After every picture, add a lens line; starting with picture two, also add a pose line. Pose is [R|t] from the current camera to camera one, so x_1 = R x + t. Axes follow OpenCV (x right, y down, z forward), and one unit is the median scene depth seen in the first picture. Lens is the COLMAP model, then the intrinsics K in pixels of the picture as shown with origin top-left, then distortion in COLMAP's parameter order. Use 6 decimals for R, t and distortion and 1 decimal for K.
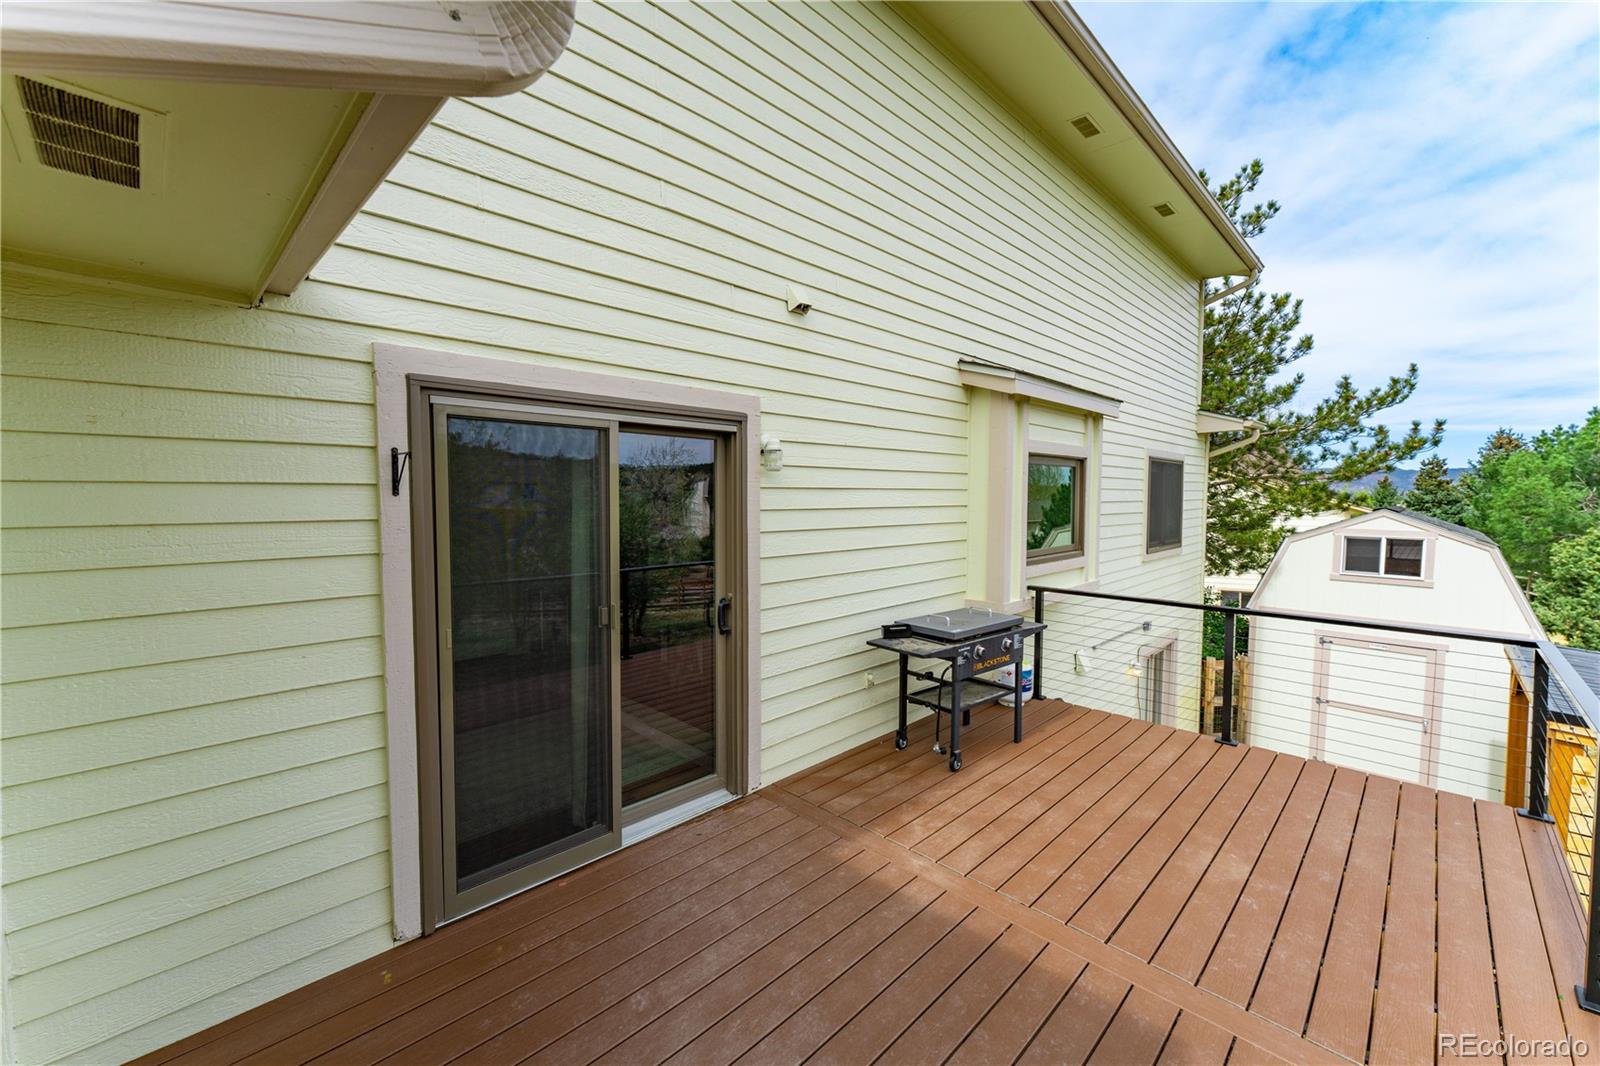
lens RADIAL K [[638.4, 0, 795.3], [0, 638.4, 535.5], [0, 0, 1]] dist [-0.000975, -0.000269]
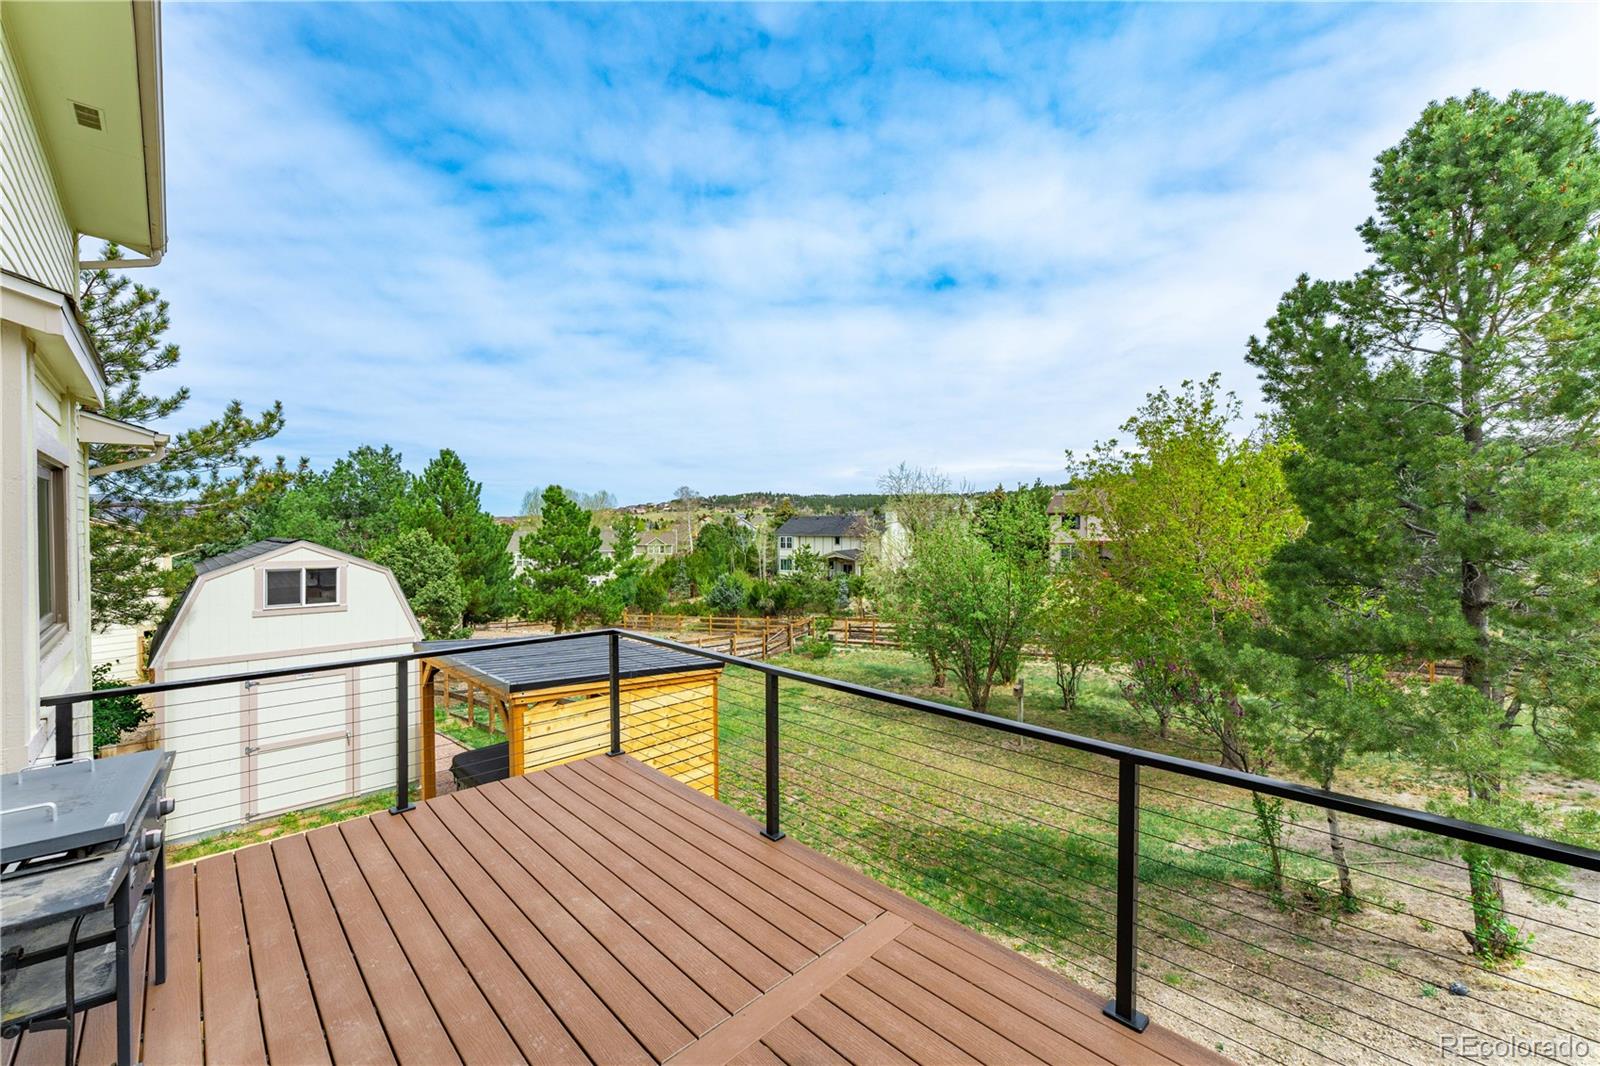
lens RADIAL K [[638.4, 0, 798.0], [0, 638.4, 534.1], [0, 0, 1]] dist [-0.000975, -0.000269]
pose [[0.017986, -0.016872, 0.999696, -0.077300], [0.069525, 0.997458, 0.015584, -0.011482], [-0.997418, 0.069224, 0.019114, 0.182429]]
